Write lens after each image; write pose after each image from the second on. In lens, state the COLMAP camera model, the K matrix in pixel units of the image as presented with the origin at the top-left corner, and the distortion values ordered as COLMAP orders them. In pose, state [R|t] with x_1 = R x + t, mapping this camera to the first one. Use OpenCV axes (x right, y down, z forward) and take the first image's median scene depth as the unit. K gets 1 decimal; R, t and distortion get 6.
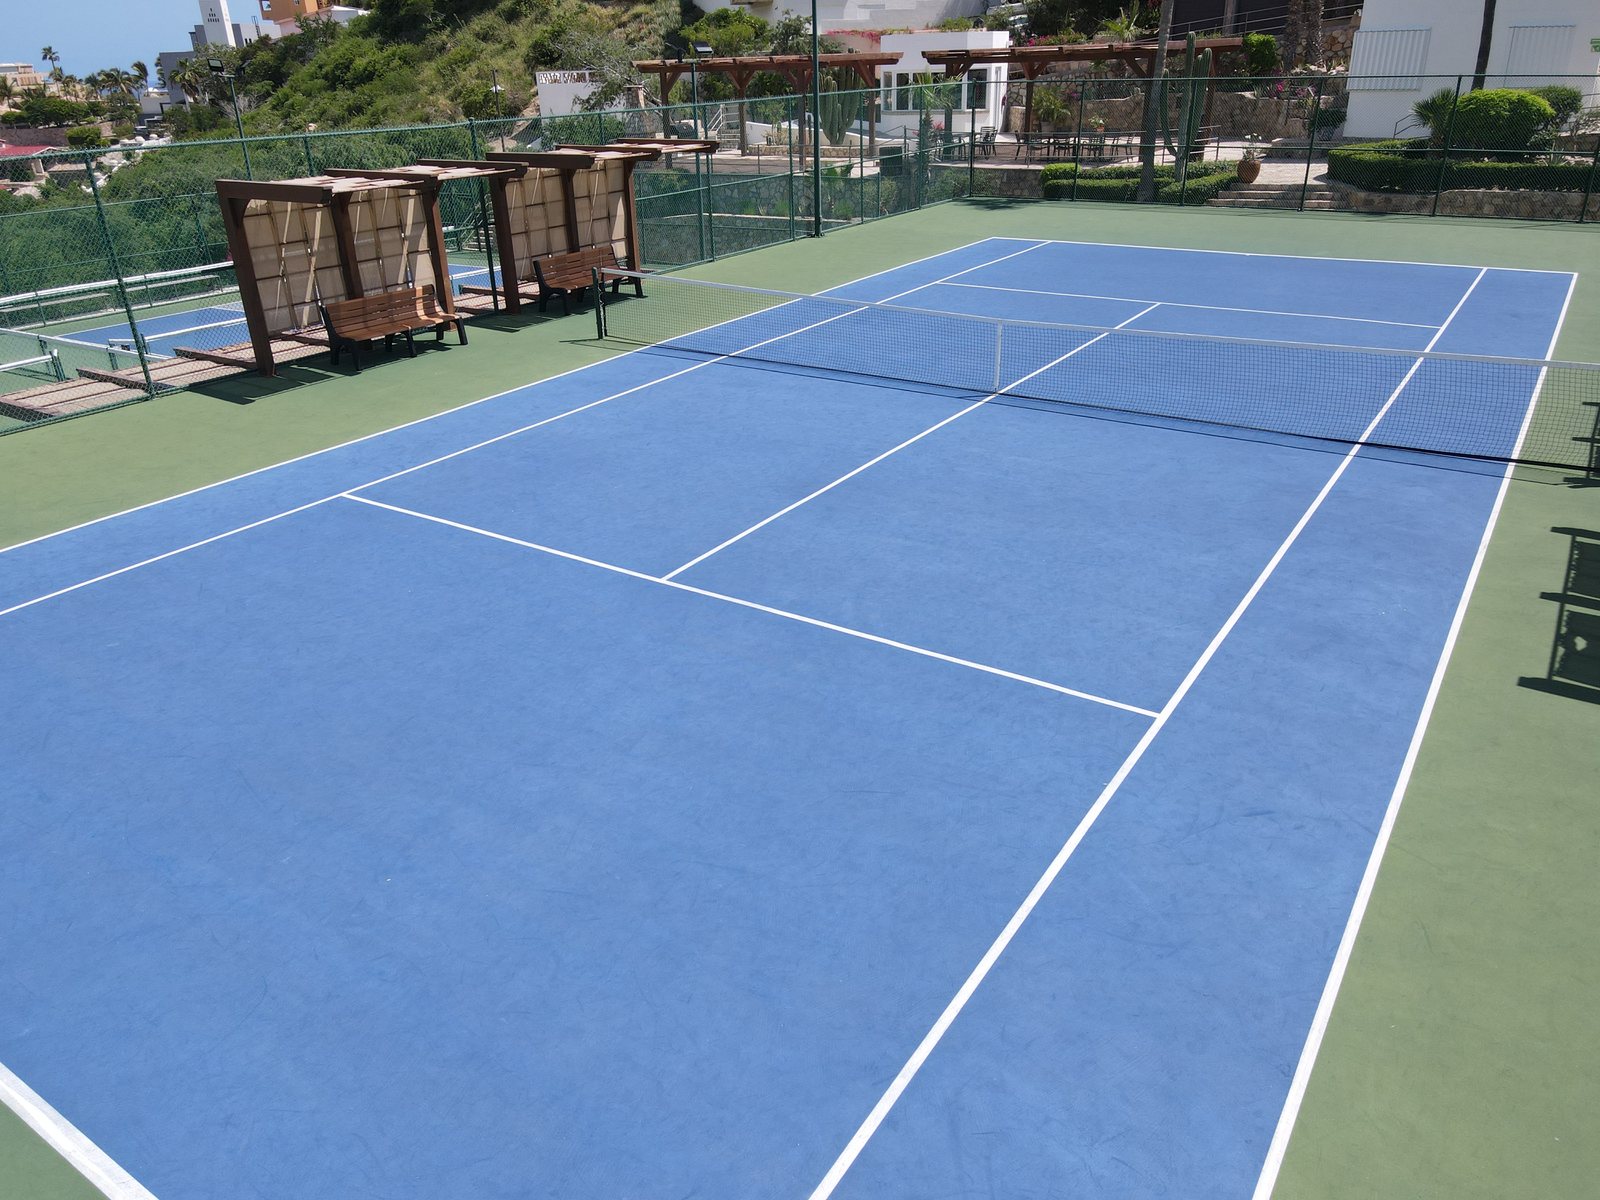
lens RADIAL K [[1174.8, 0, 800.0], [0, 1174.8, 600.0], [0, 0, 1]] dist [-0.007875, 0.059998]
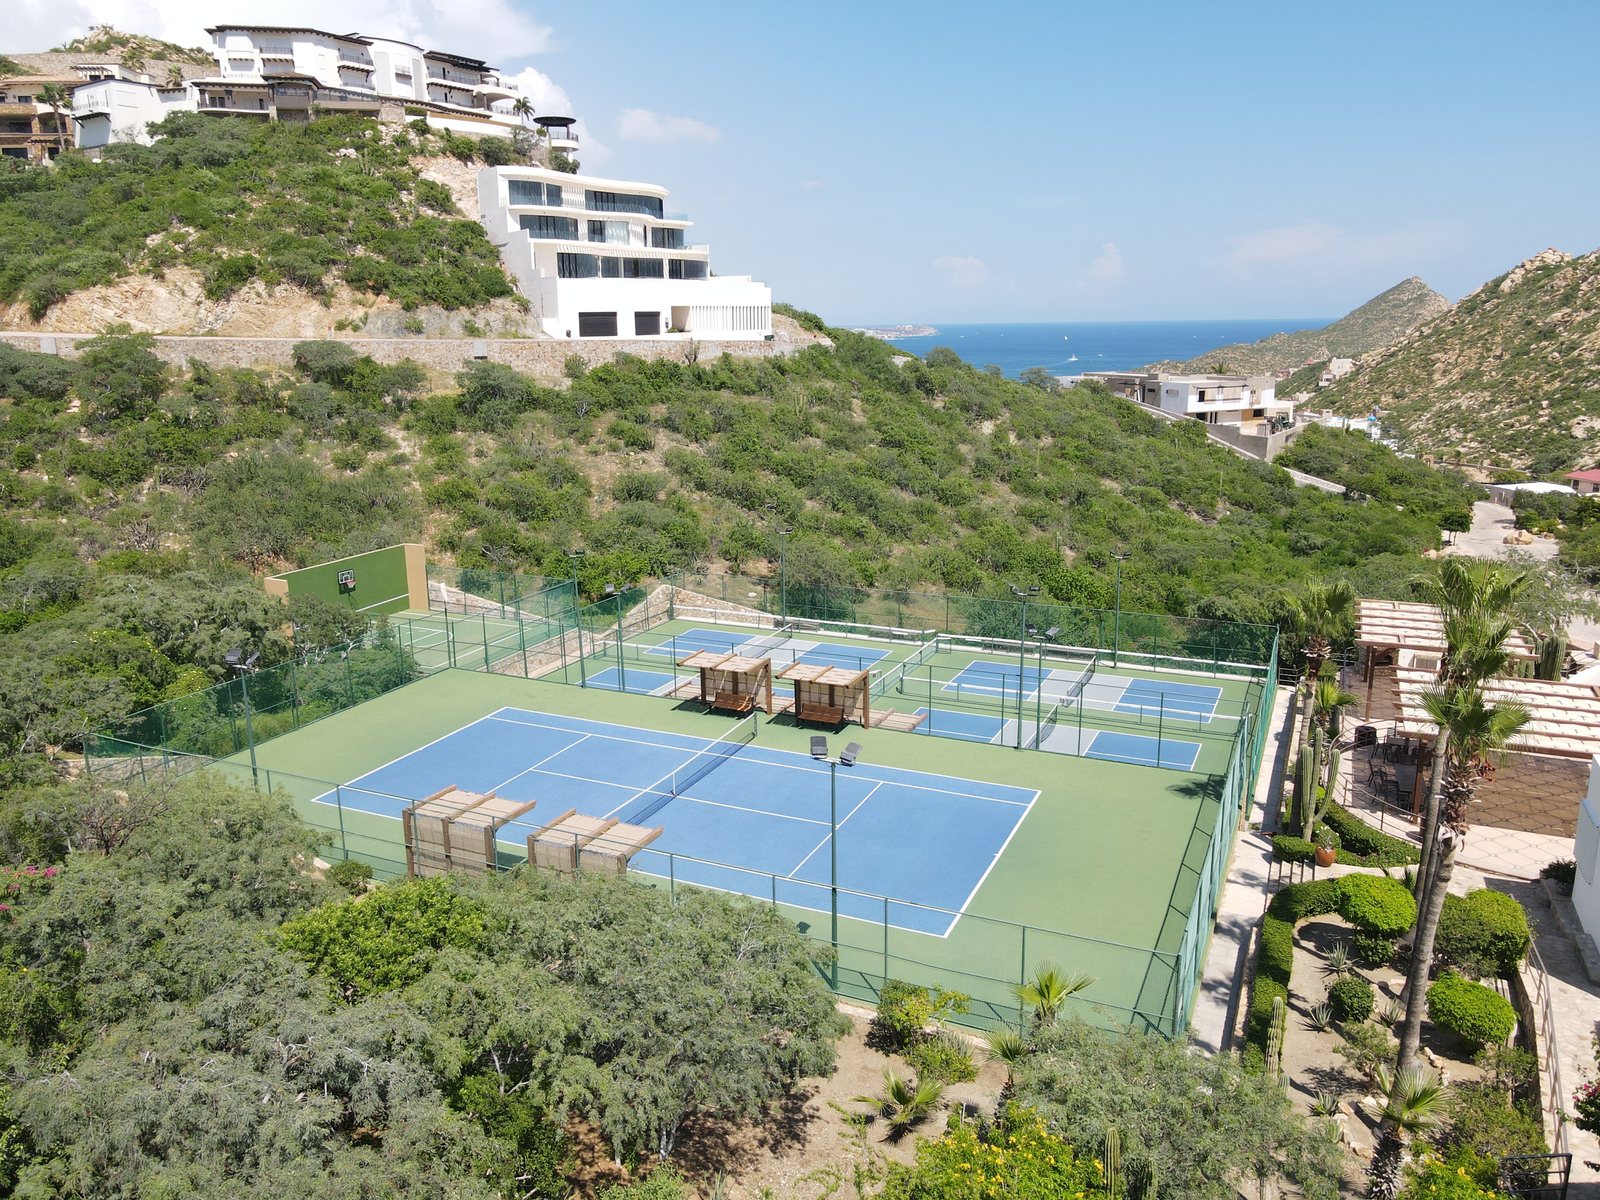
lens RADIAL K [[1174.8, 0, 800.0], [0, 1174.8, 600.0], [0, 0, 1]] dist [-0.007875, 0.059998]
pose [[0.150856, 0.265345, -0.952278, 2.101858], [-0.410372, 0.893189, 0.183871, -0.937366], [0.899354, 0.363051, 0.243634, 0.287776]]
